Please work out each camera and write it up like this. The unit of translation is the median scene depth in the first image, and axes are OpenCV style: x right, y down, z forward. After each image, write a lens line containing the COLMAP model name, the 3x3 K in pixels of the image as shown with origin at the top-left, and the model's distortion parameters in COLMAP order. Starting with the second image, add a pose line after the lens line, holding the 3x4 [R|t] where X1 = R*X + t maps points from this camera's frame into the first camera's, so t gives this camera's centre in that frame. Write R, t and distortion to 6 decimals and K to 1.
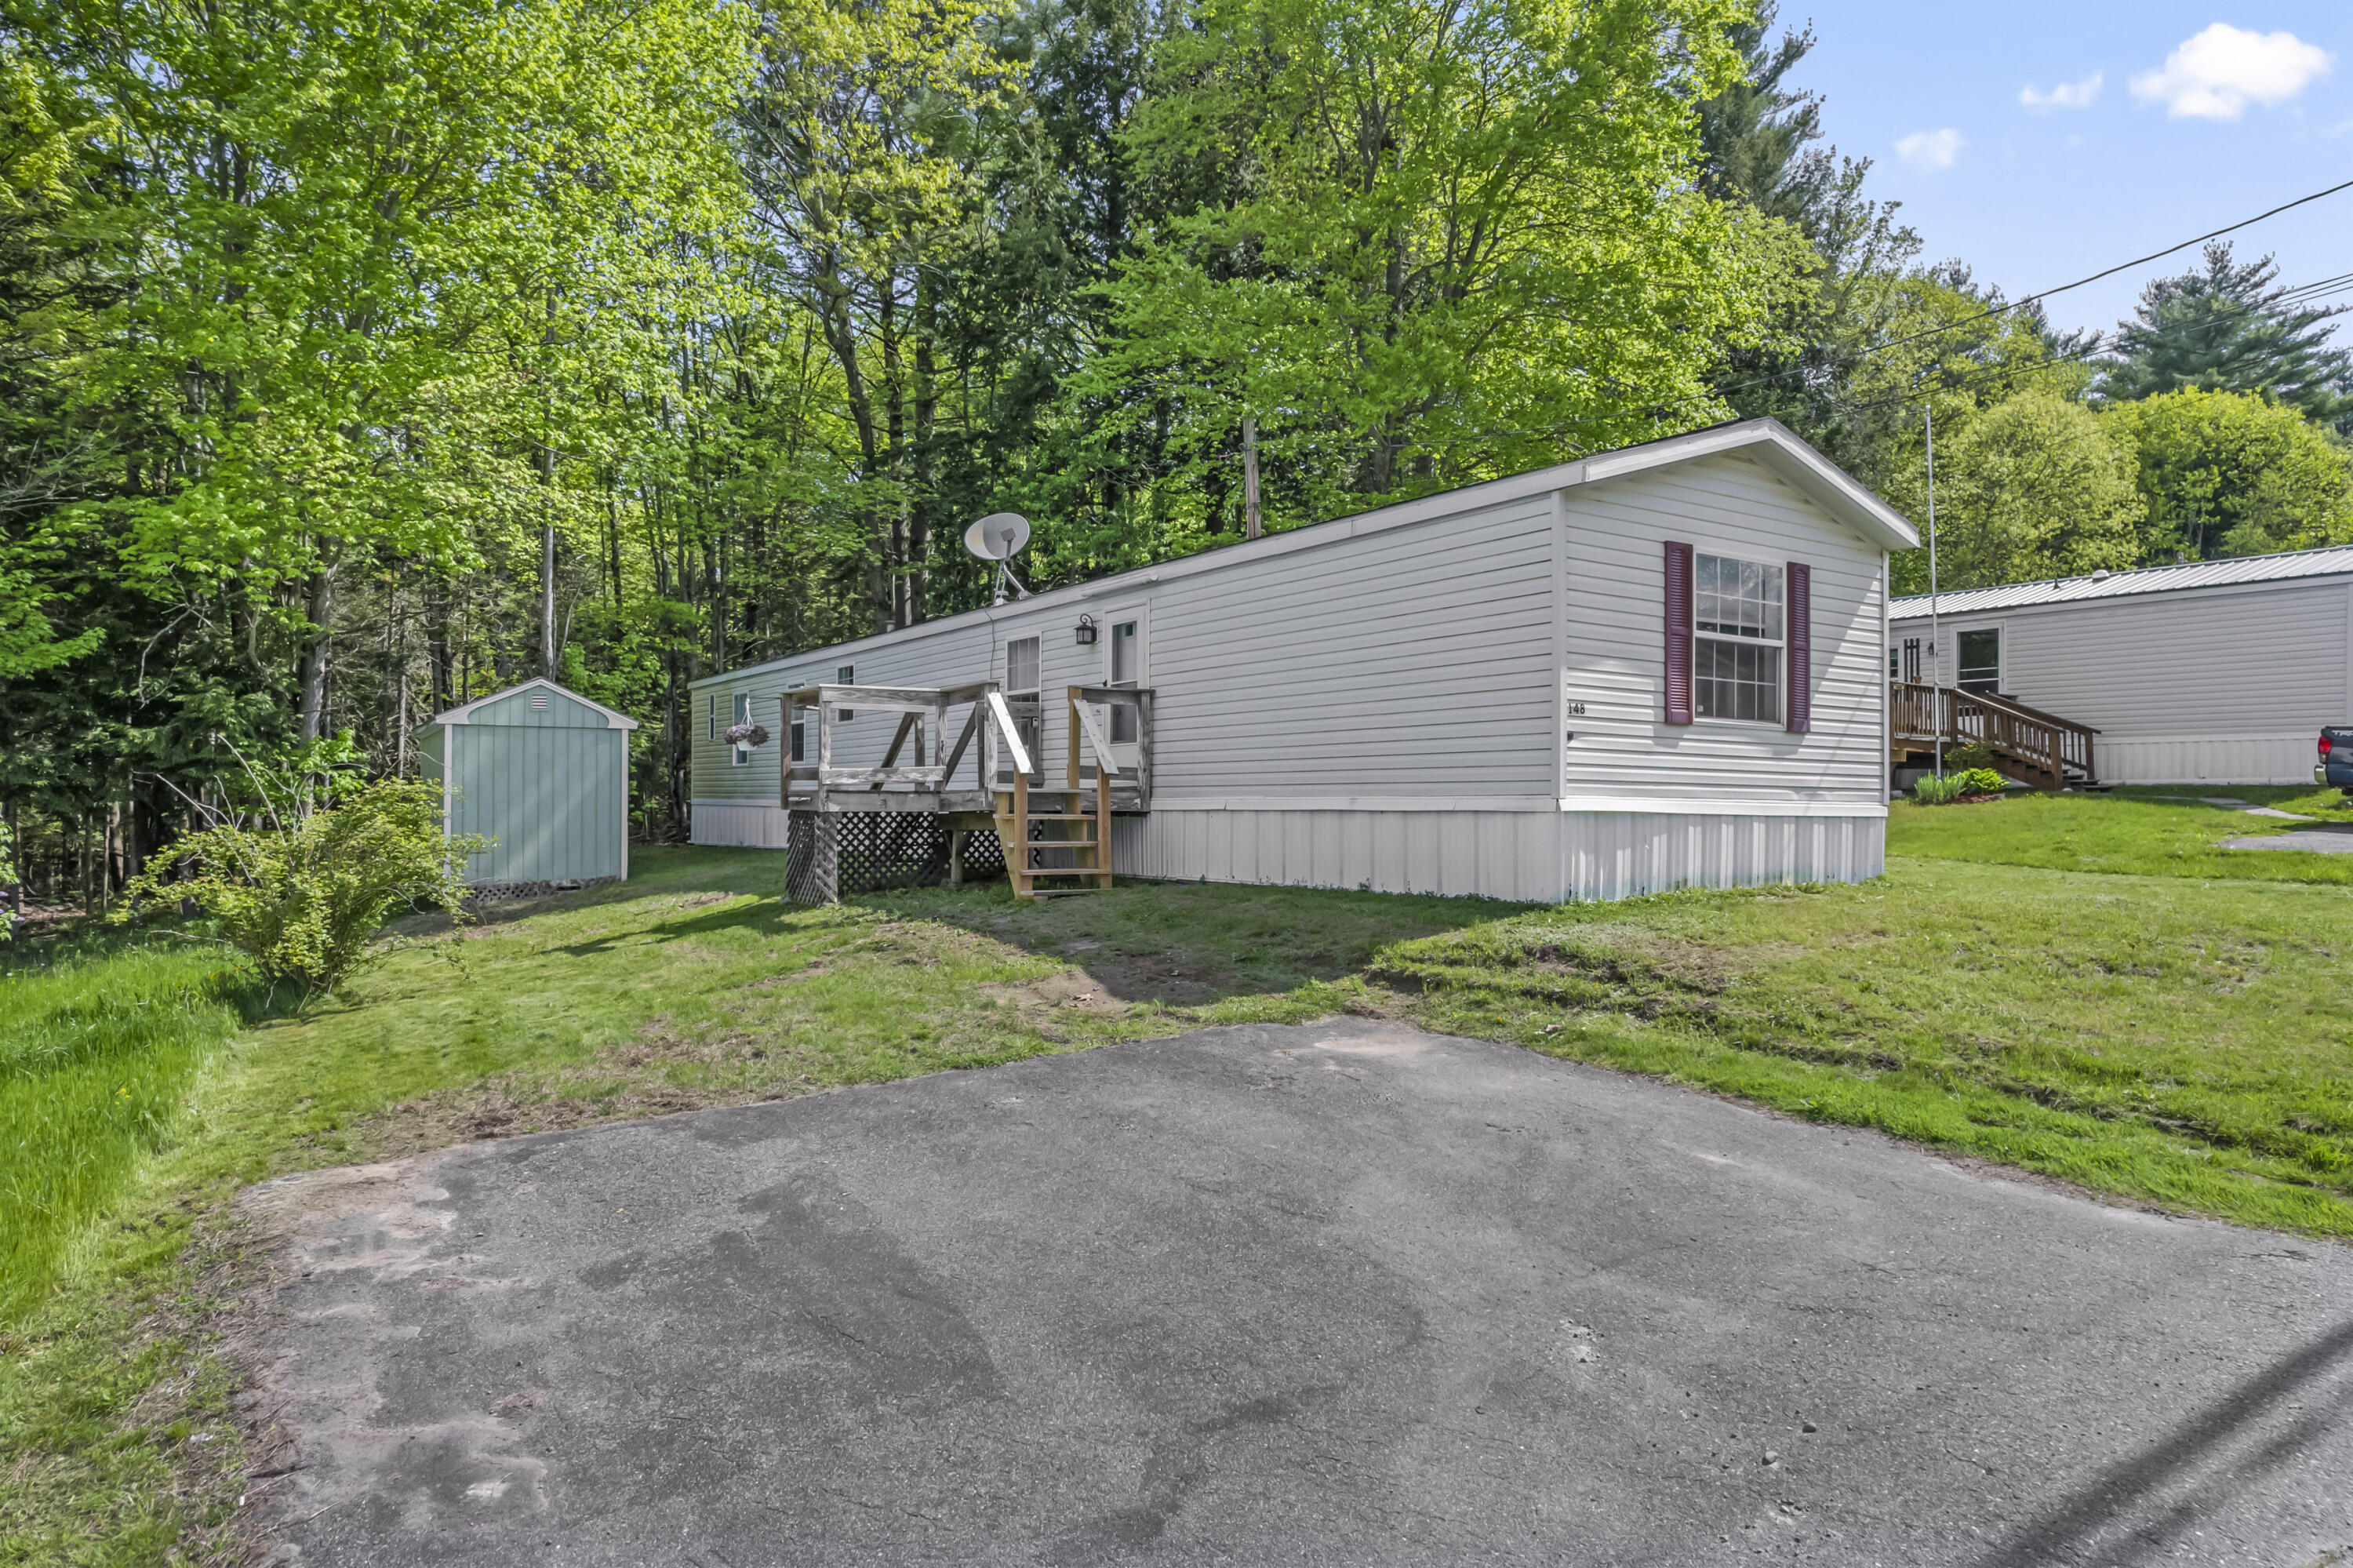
lens RADIAL K [[1497.5, 0, 1191.7], [0, 1497.5, 791.6], [0, 0, 1]] dist [-0.072093, 0.065243]
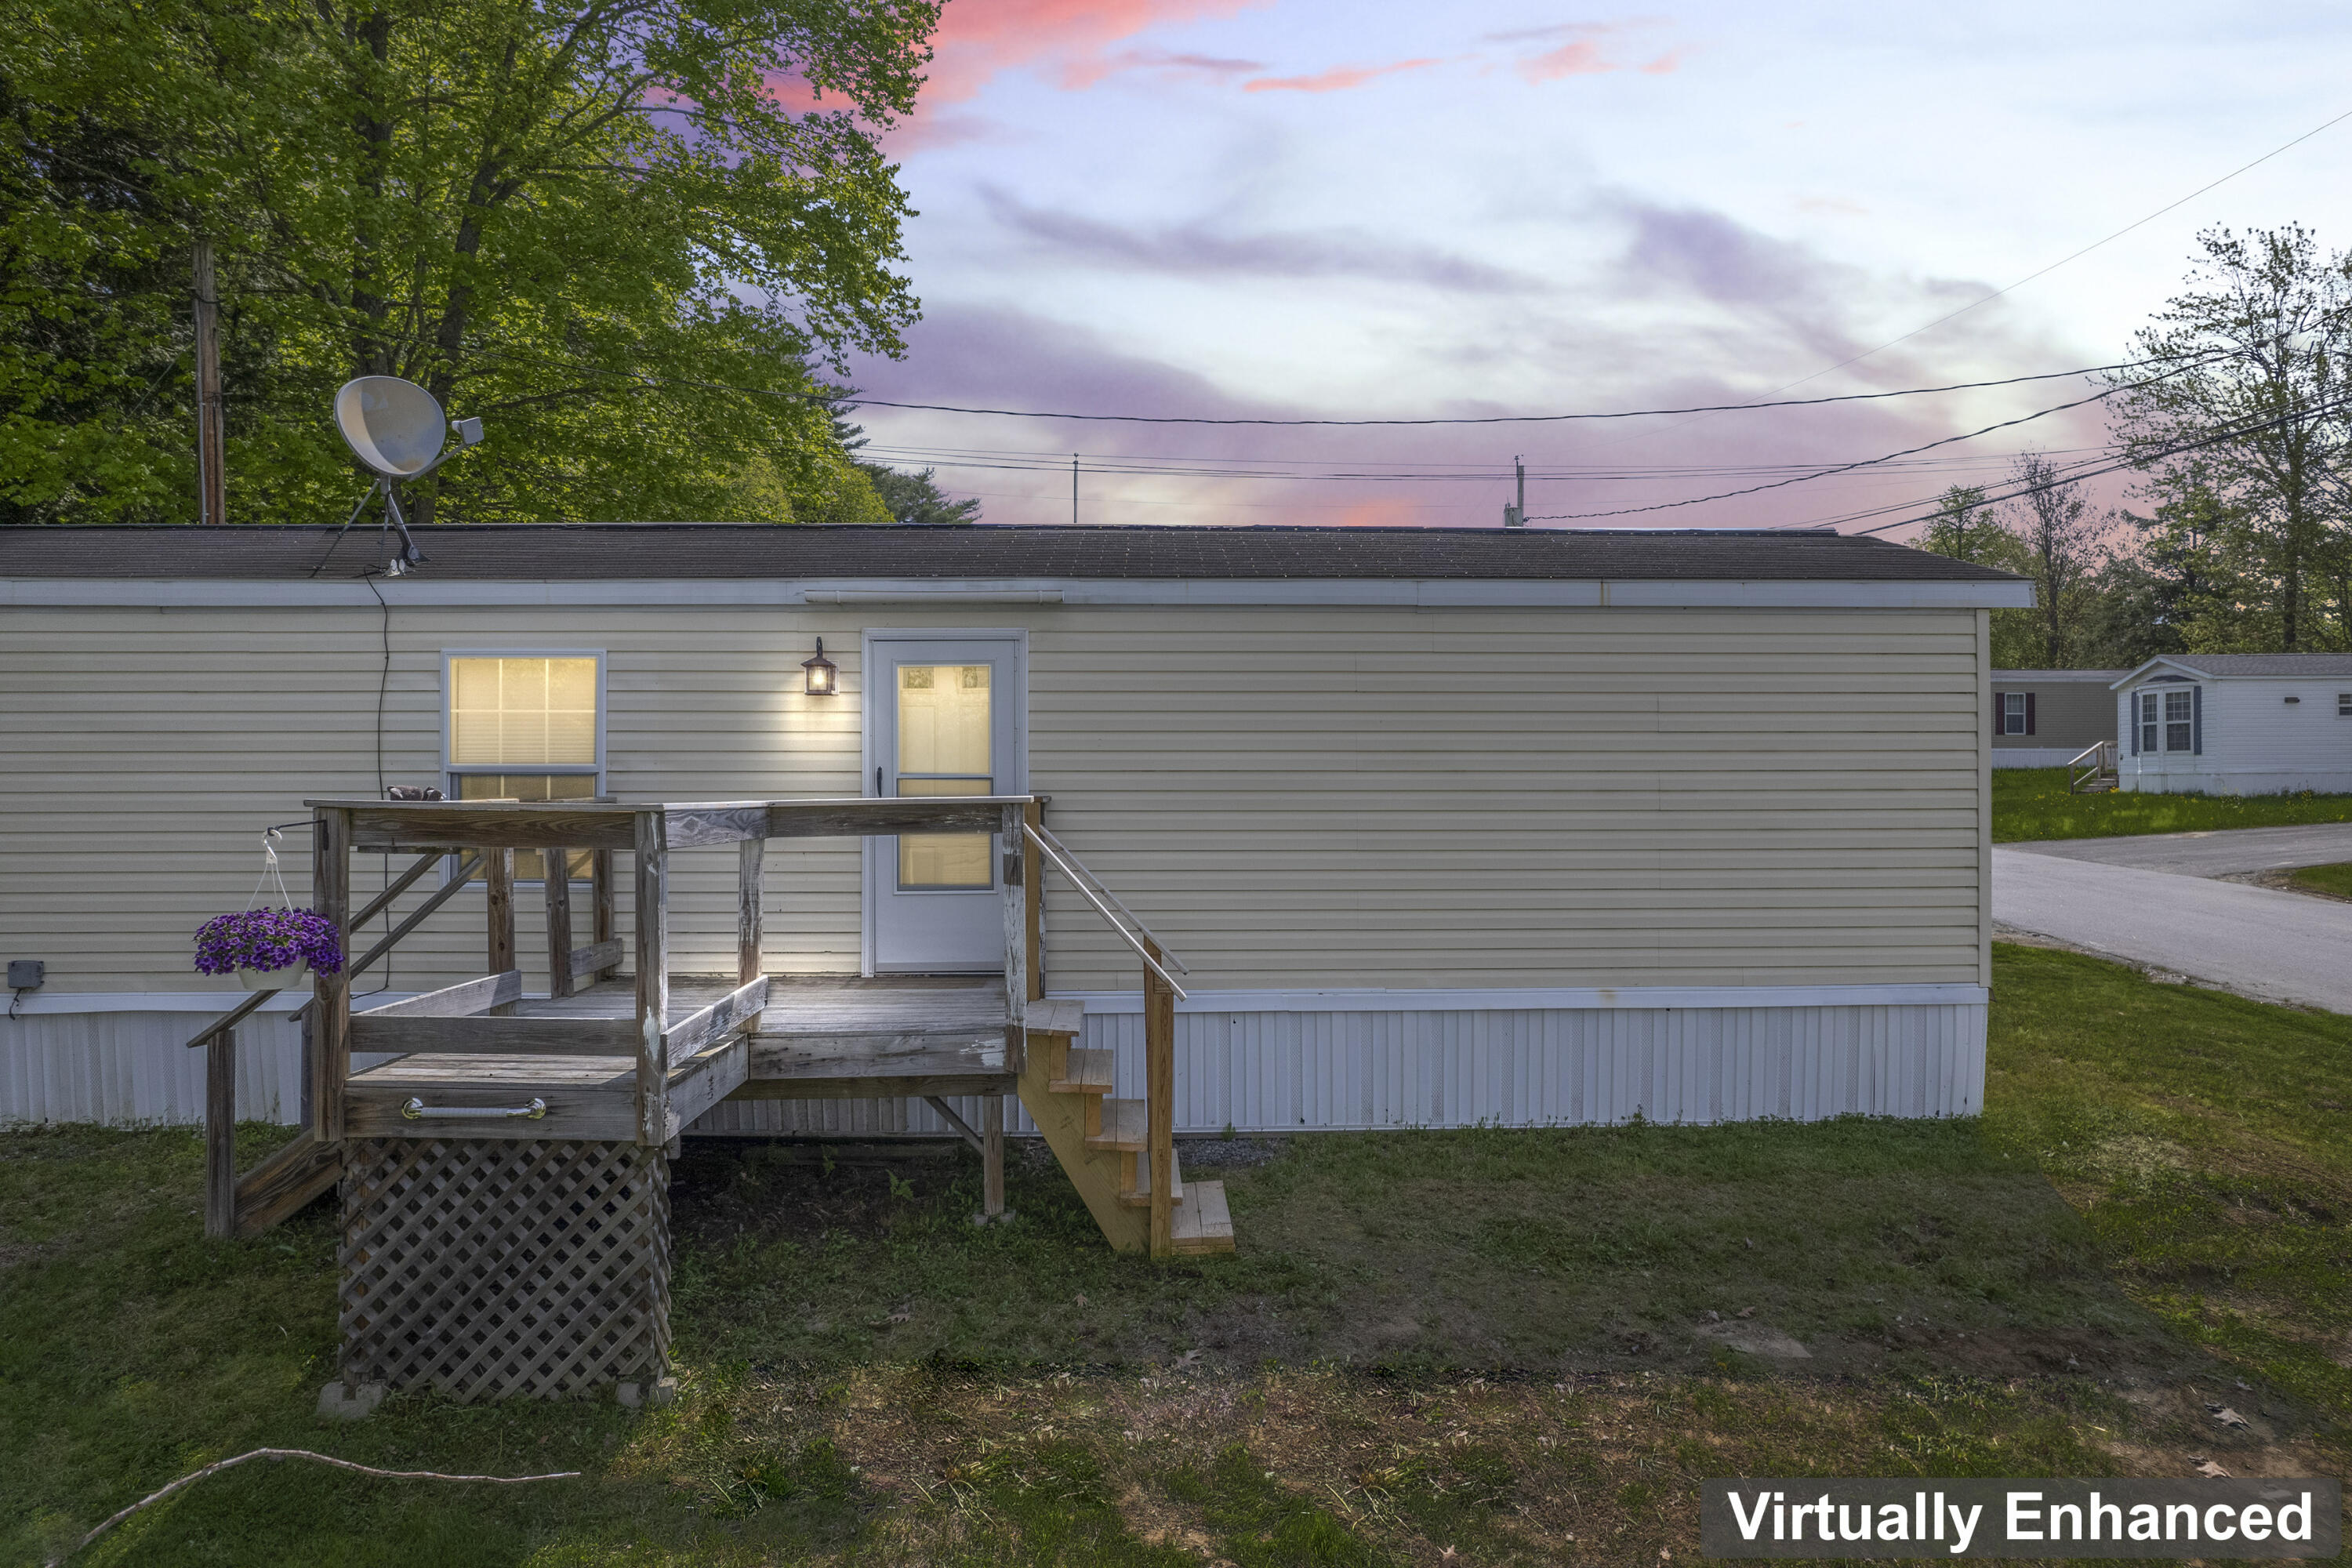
lens RADIAL K [[1496.8, 0, 1191.1], [0, 1496.8, 791.6], [0, 0, 1]] dist [-0.072093, 0.065243]
pose [[0.519032, -0.004256, 0.854744, -0.375799], [-0.007555, 0.999926, 0.009567, -0.060171], [-0.854722, -0.011423, 0.518961, 0.532724]]
